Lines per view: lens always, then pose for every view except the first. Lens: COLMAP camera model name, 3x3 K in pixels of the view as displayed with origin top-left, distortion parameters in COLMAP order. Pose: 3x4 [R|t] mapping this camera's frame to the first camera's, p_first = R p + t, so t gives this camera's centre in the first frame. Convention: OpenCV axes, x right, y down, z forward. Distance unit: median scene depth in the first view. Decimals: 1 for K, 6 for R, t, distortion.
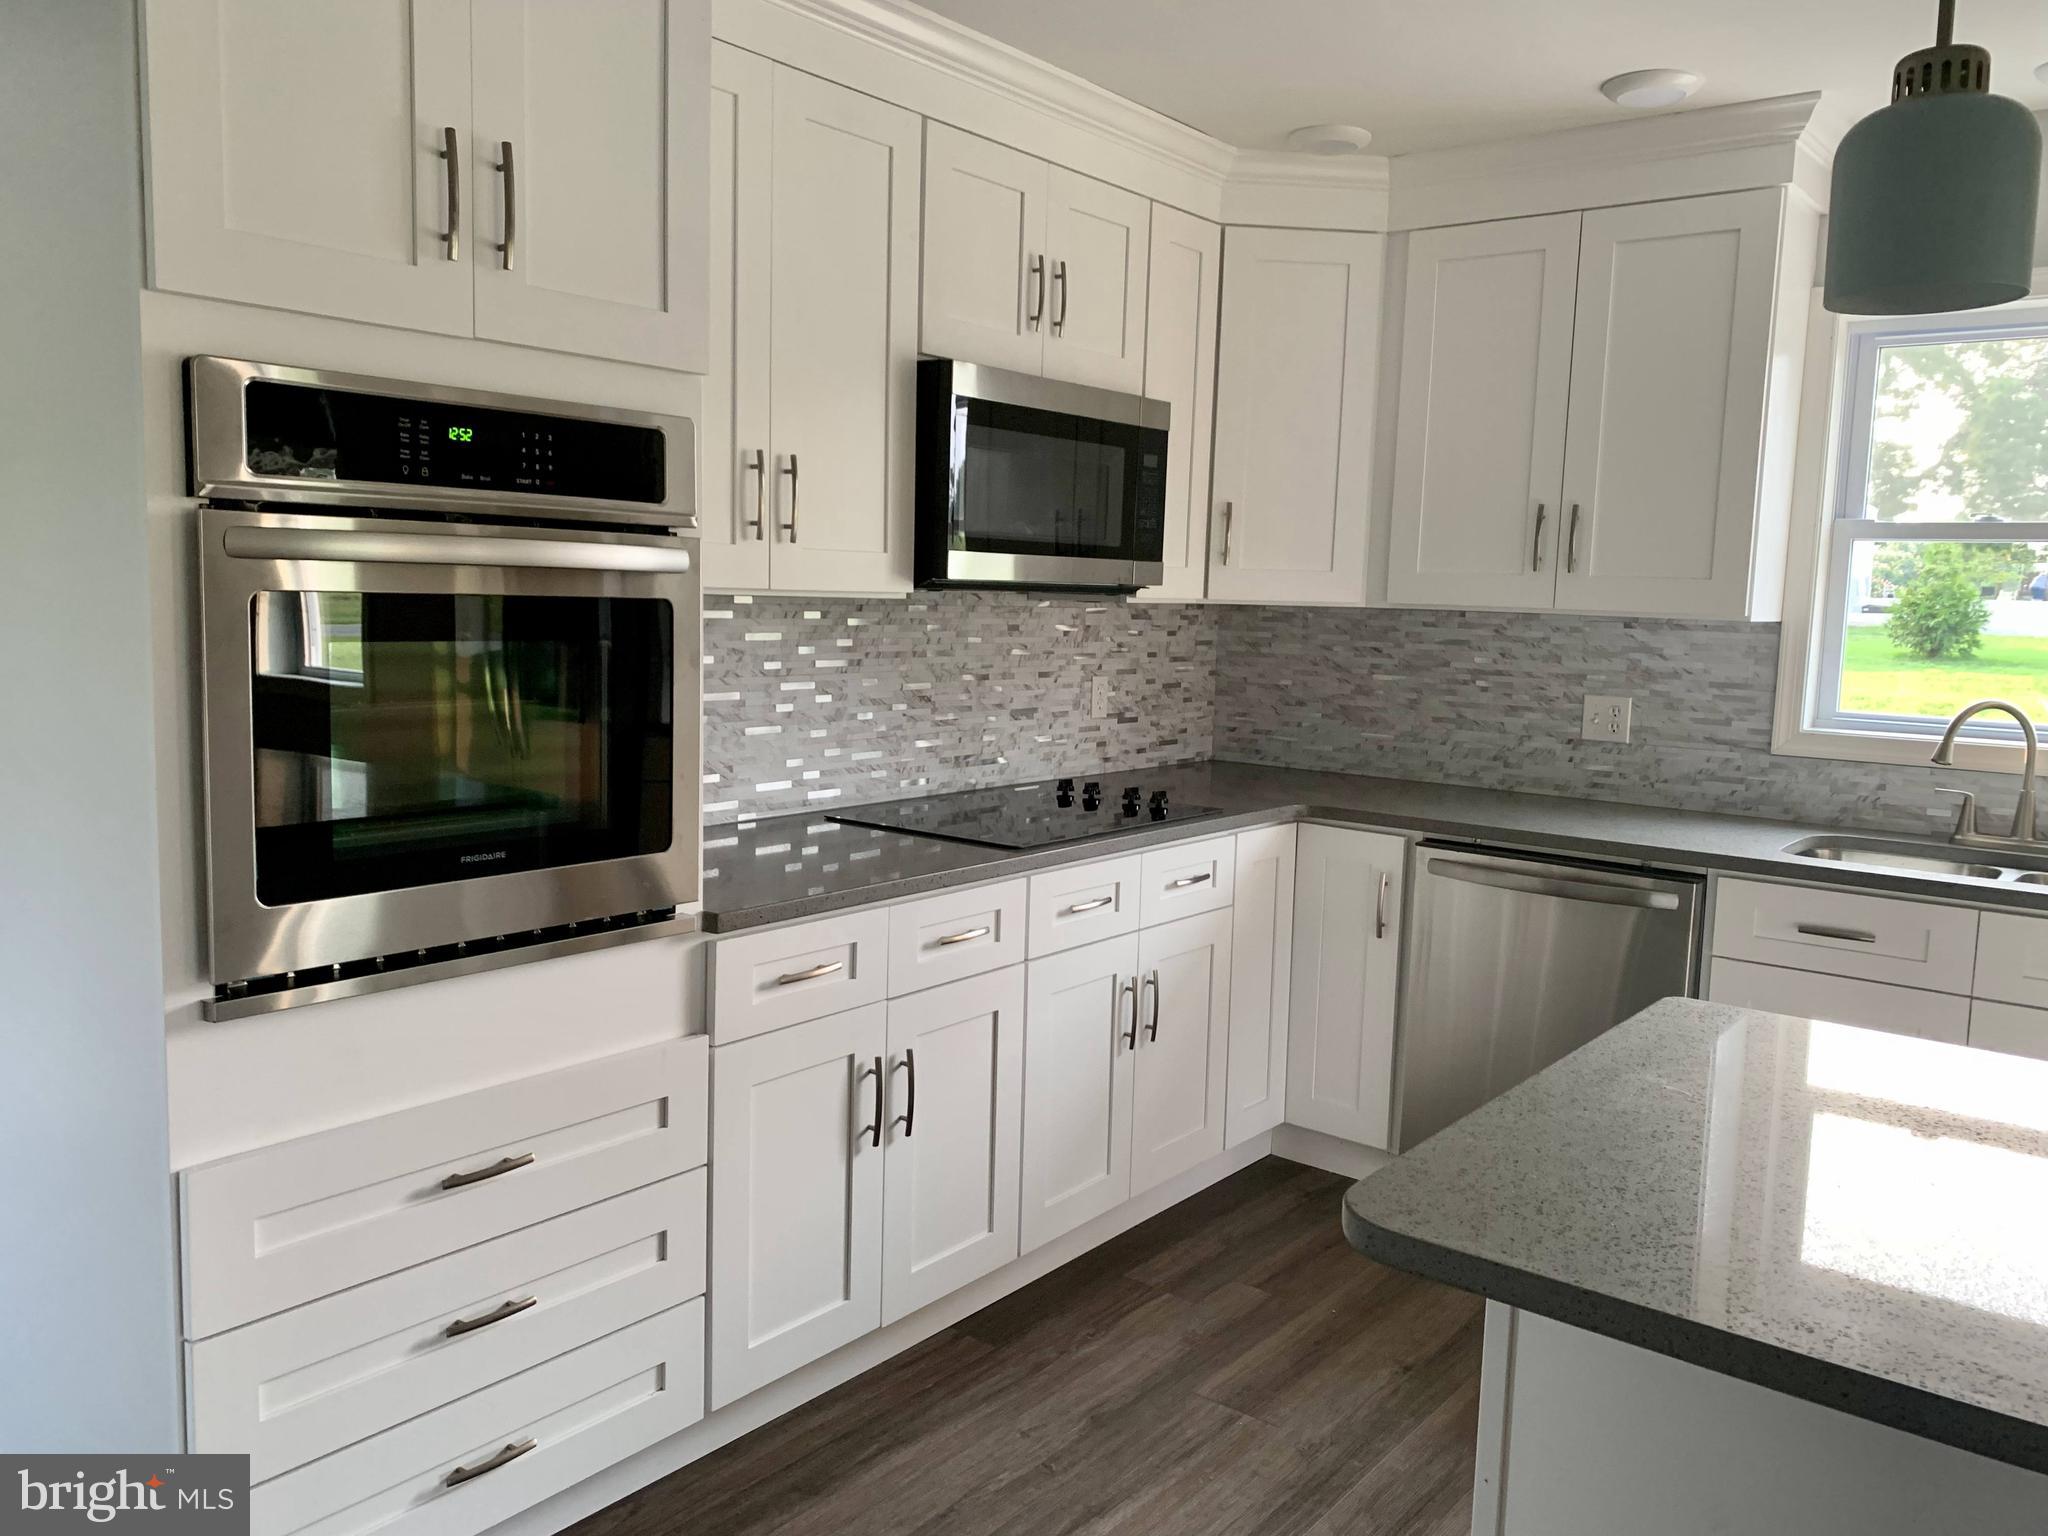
lens RADIAL K [[1588.2, 0, 1017.5], [0, 1588.2, 761.7], [0, 0, 1]] dist [0.047069, -0.037500]
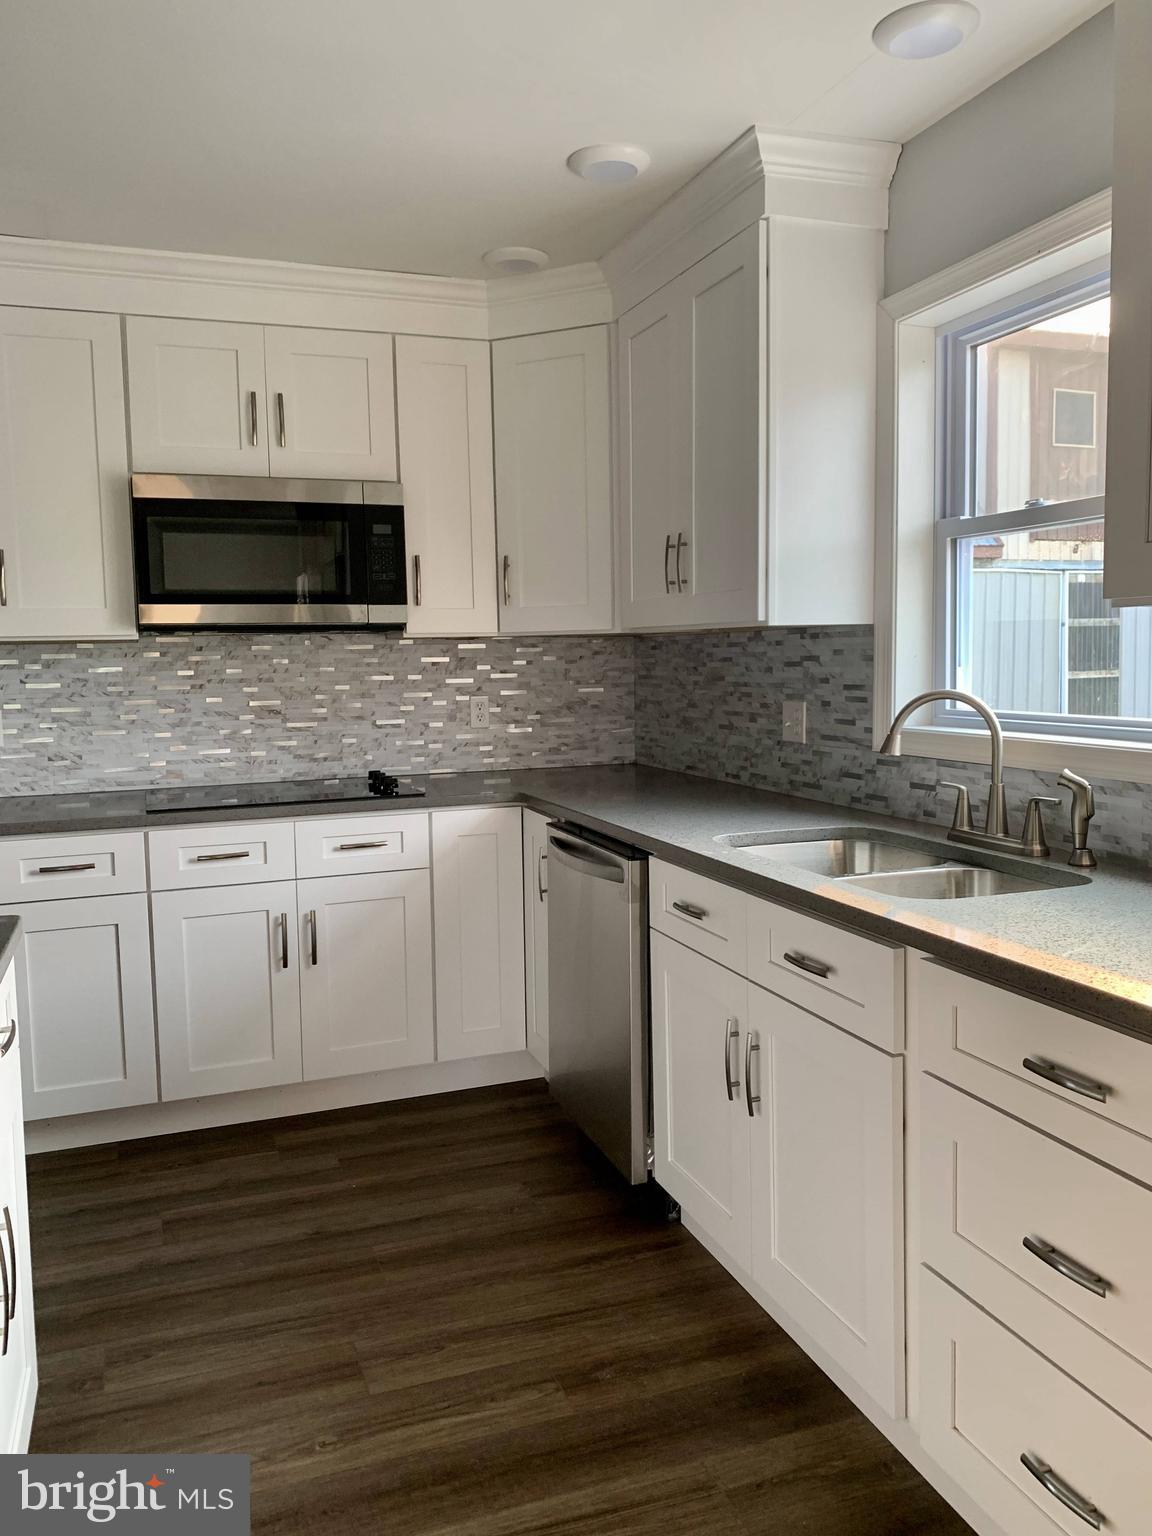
lens RADIAL K [[1191.2, 0, 576.8], [0, 1191.2, 768.5], [0, 0, 1]] dist [0.047069, -0.037500]
pose [[0.855501, 0.006788, -0.517756, 0.716448], [-0.015765, 0.999792, -0.012940, 0.019864], [0.517561, 0.019232, 0.855430, 0.231482]]
